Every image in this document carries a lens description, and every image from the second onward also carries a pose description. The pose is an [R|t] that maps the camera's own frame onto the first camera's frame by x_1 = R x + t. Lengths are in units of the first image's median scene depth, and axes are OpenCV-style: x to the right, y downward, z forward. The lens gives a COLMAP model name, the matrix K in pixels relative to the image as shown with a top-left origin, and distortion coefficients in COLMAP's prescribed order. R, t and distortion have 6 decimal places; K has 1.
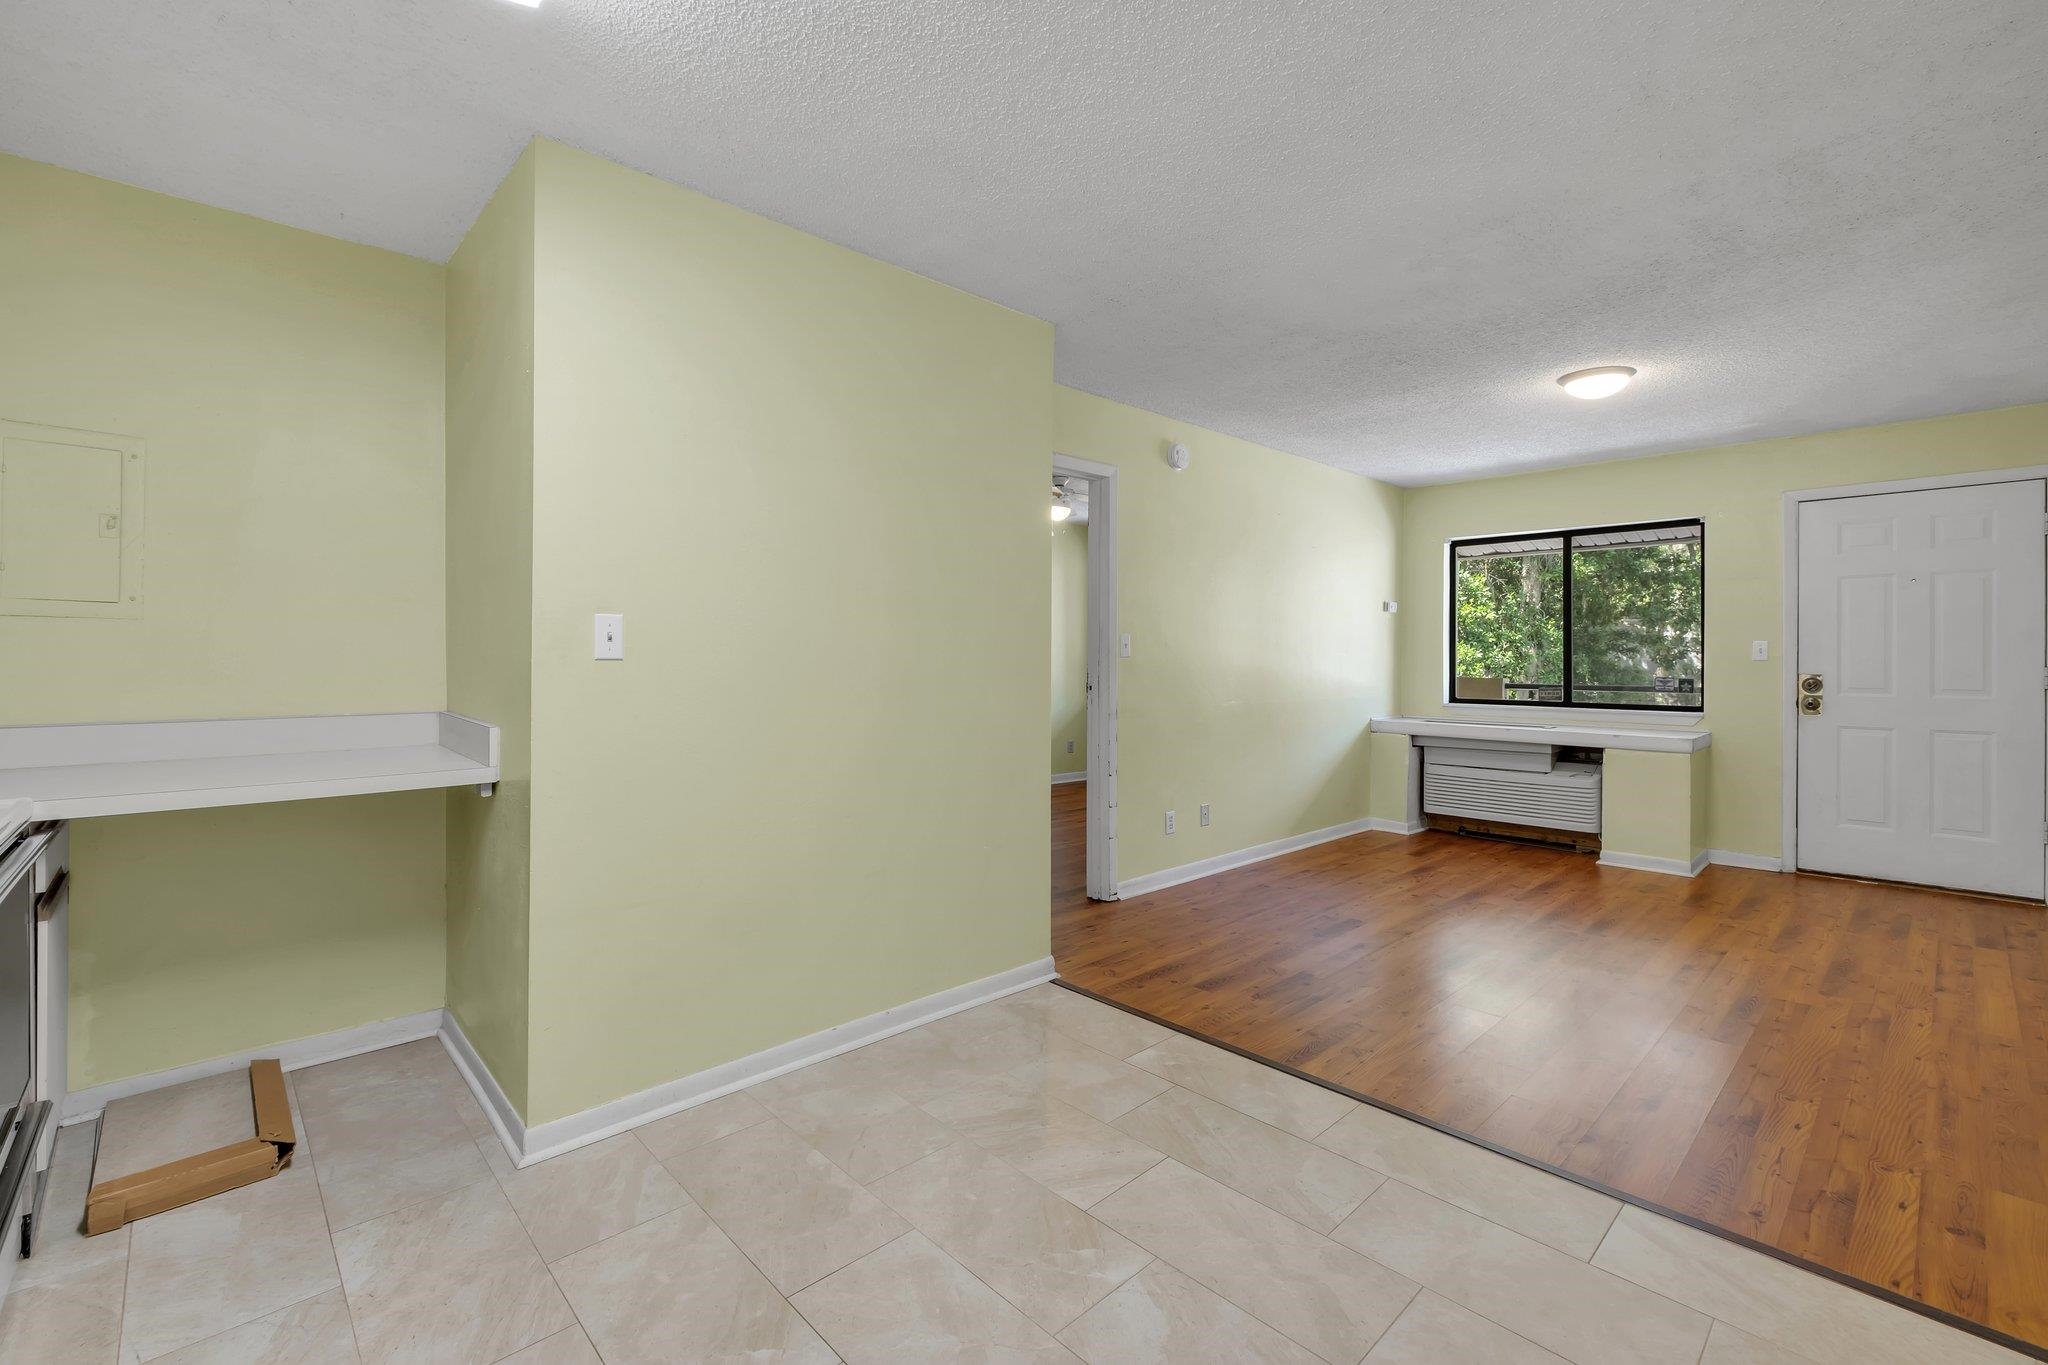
lens RADIAL K [[900.0, 0, 1023.5], [0, 900.0, 660.2], [0, 0, 1]] dist [-0.002532, -0.000308]
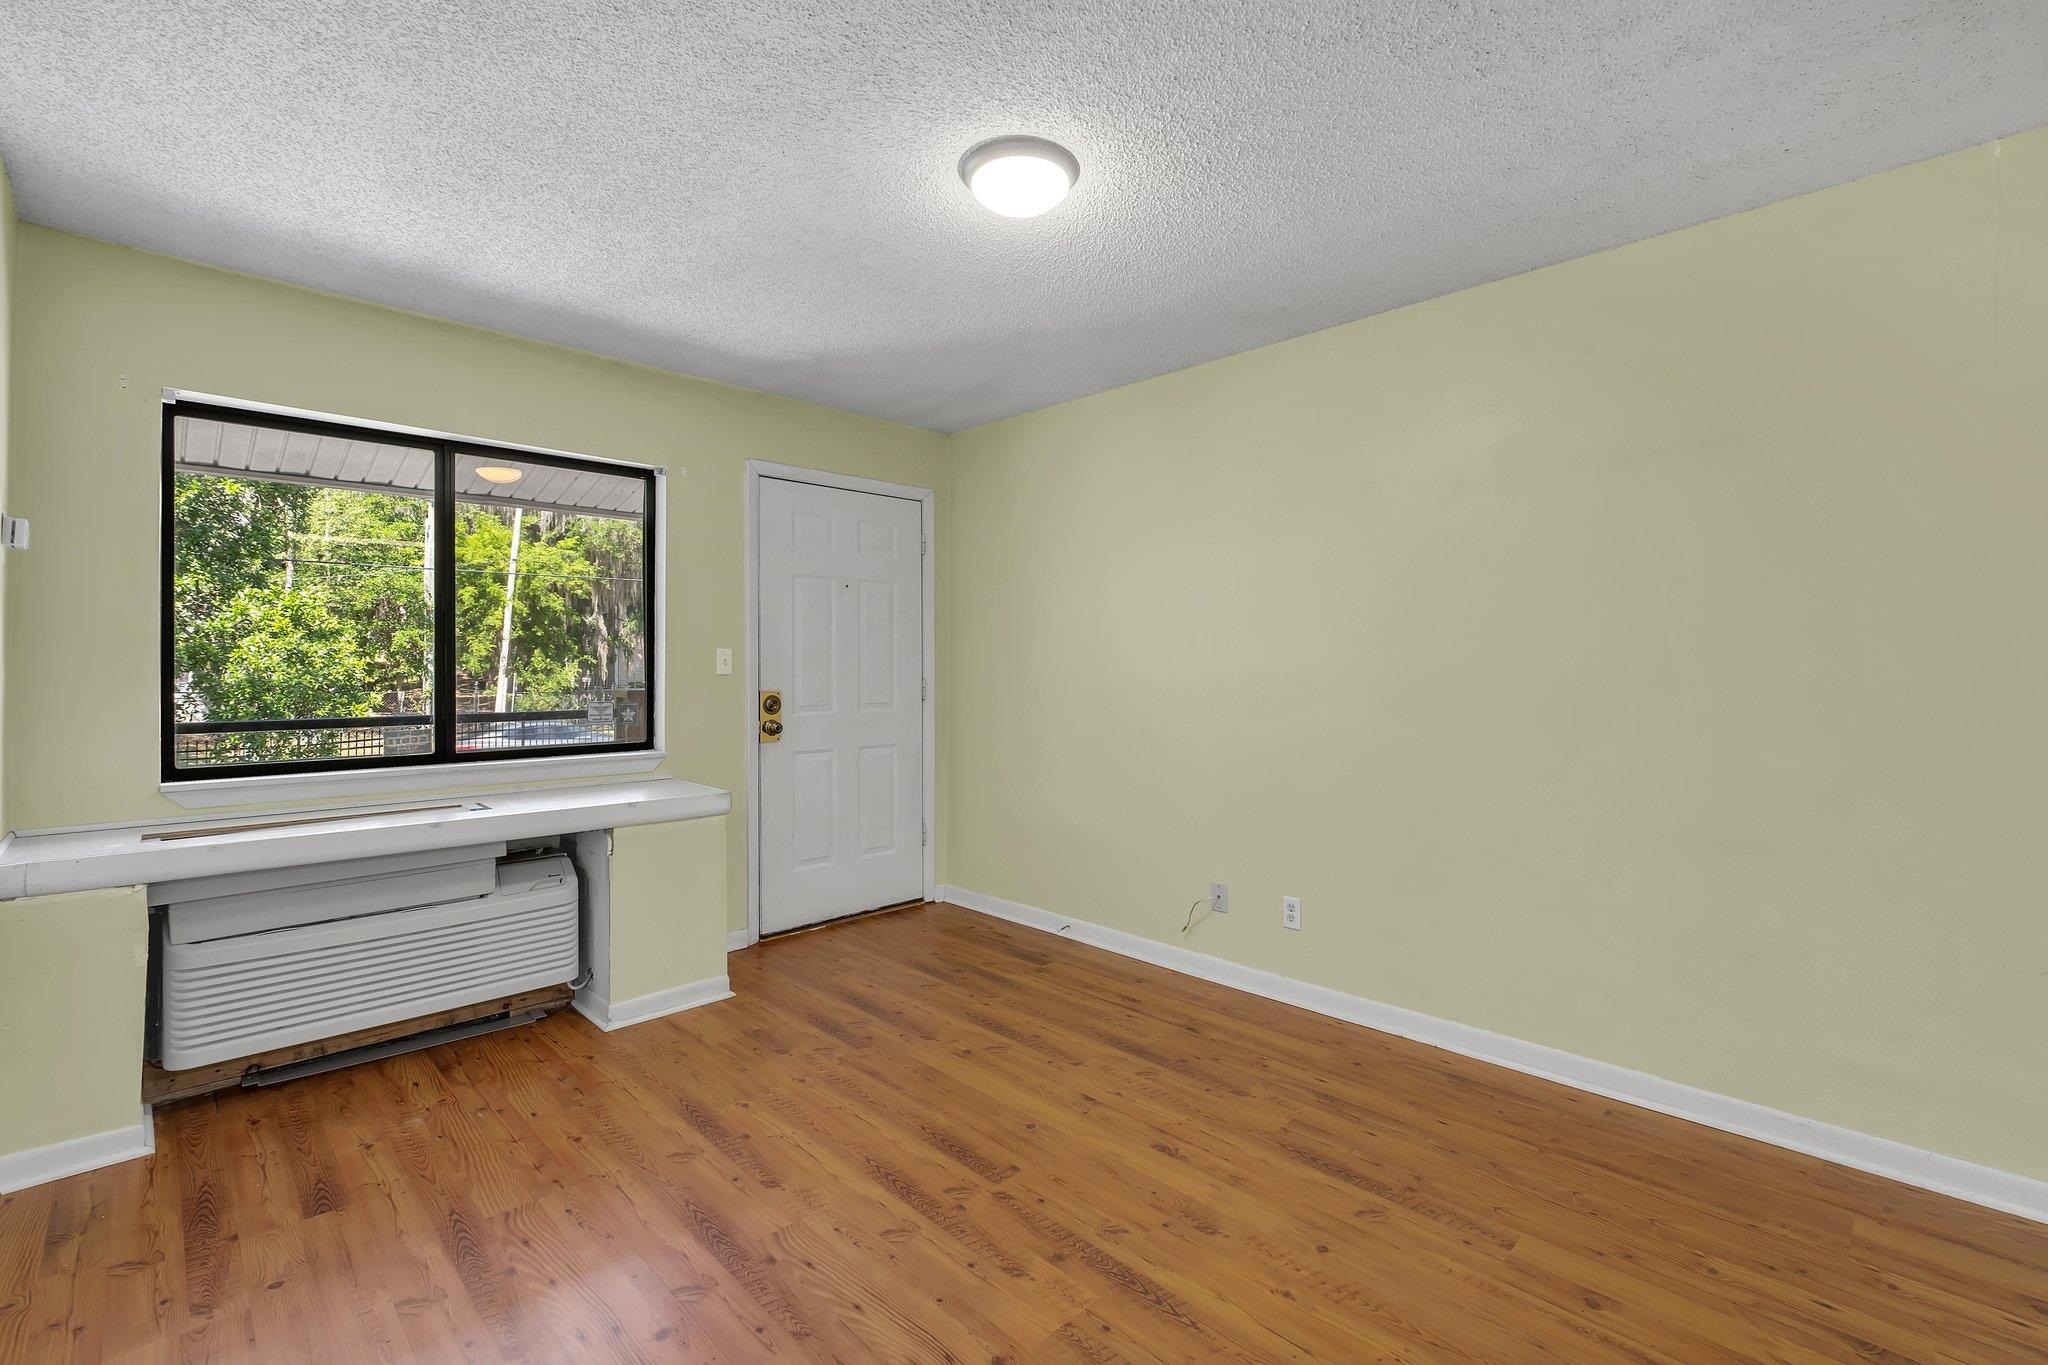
lens RADIAL K [[900.0, 0, 1023.5], [0, 900.0, 660.2], [0, 0, 1]] dist [-0.002532, -0.000308]
pose [[-0.021499, 0.004753, 0.999758, 0.059024], [0.004600, 0.999979, -0.004656, -0.007335], [-0.999758, 0.004499, -0.021520, 0.767955]]
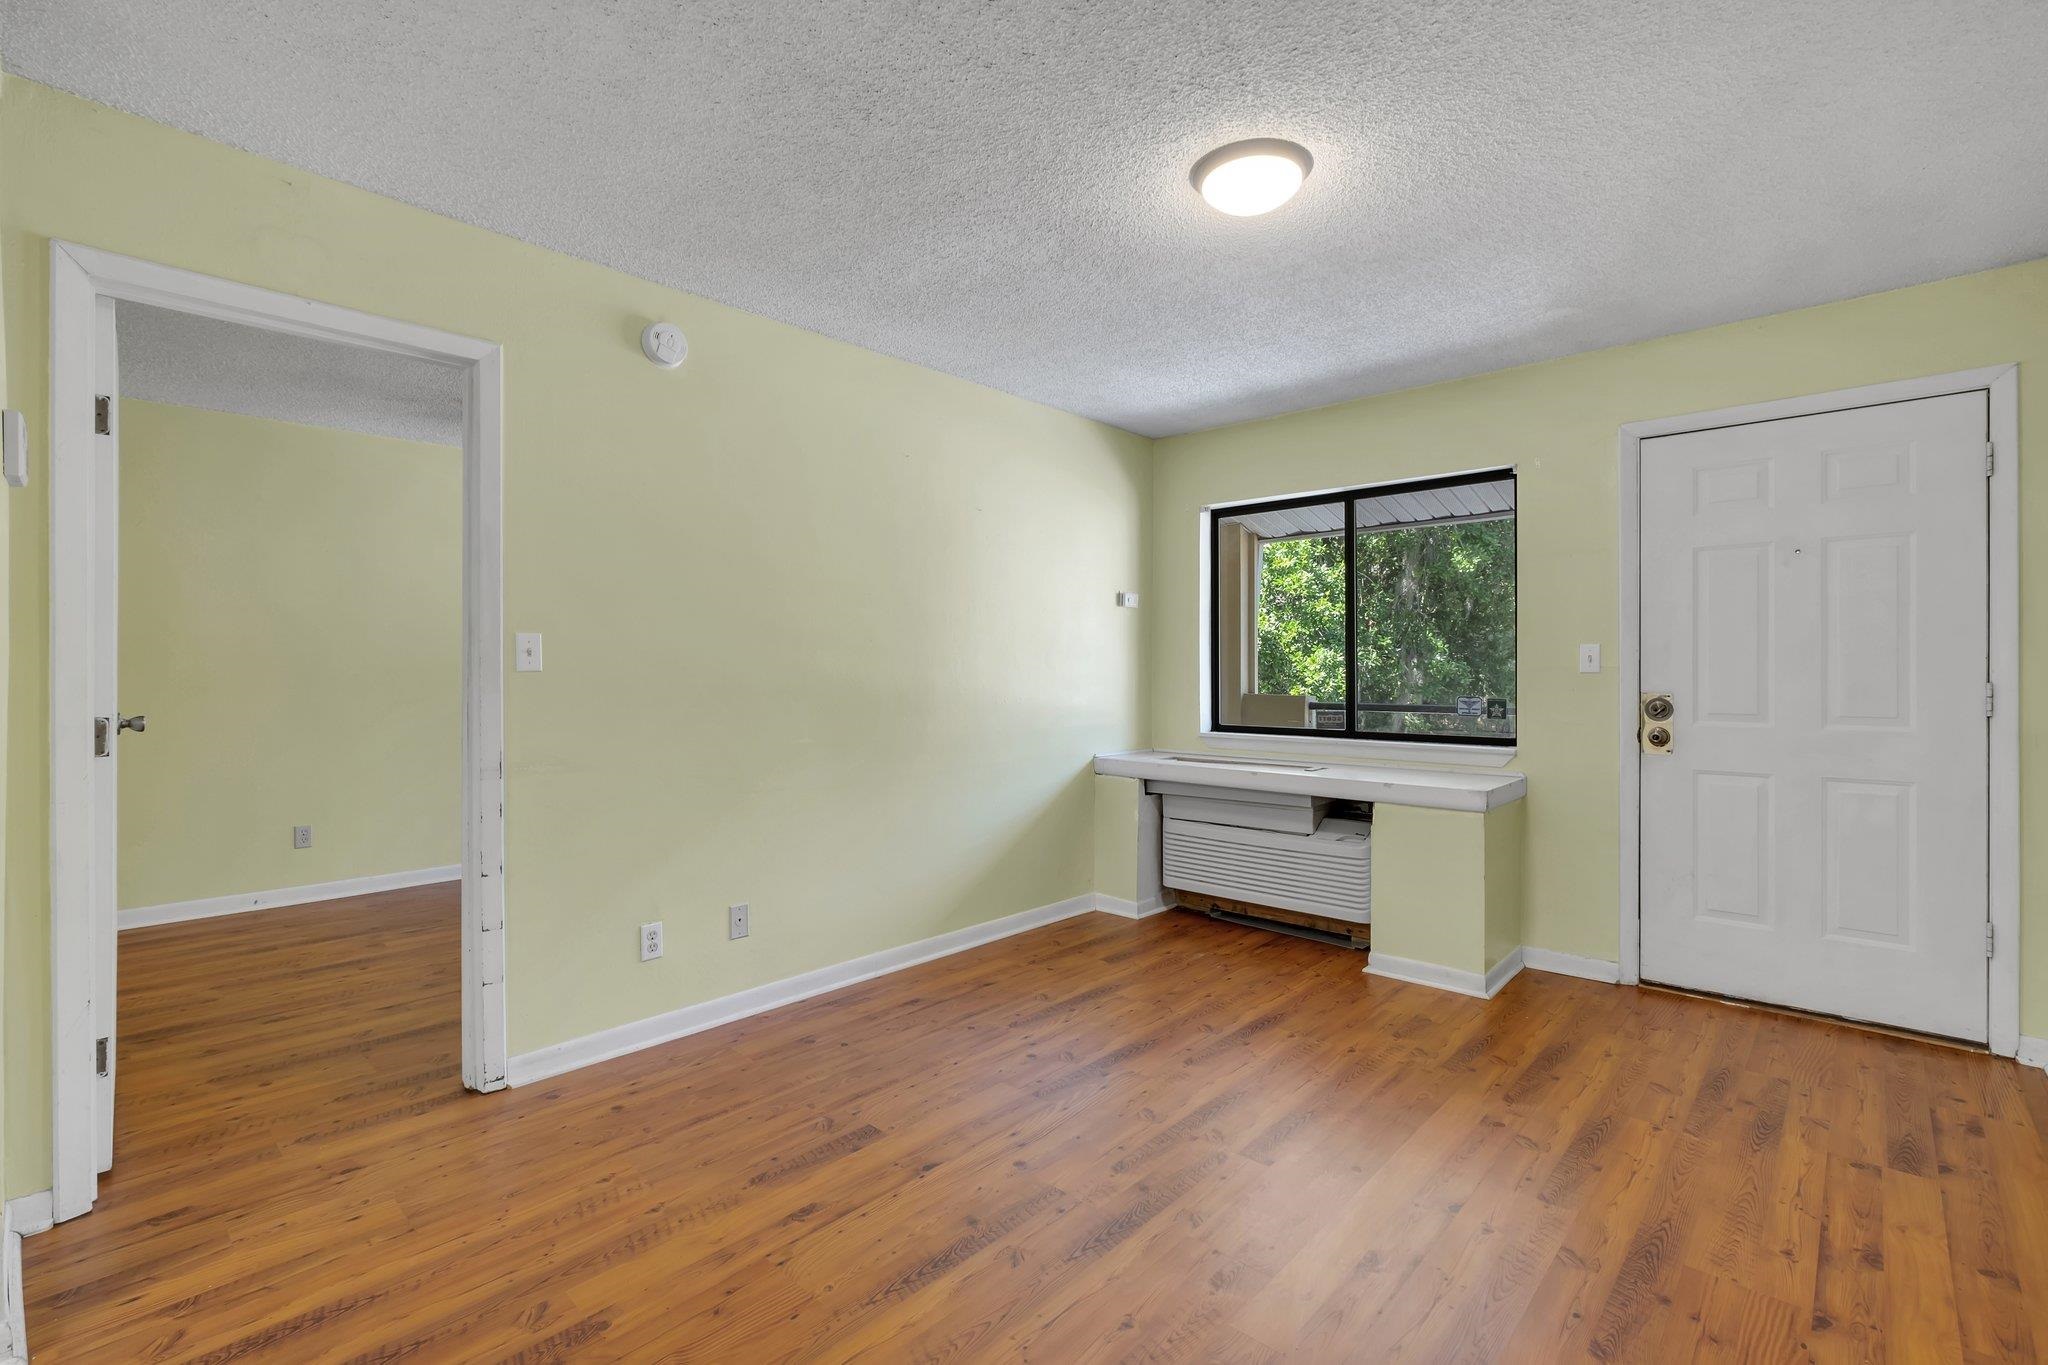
lens RADIAL K [[931.0, 0, 1024.5], [0, 931.0, 670.8], [0, 0, 1]] dist [0.000680, 0.000023]
pose [[0.997714, -0.003209, 0.067502, 0.345062], [0.003245, 0.999995, -0.000416, -0.002247], [-0.067500, 0.000634, 0.997719, 0.323724]]
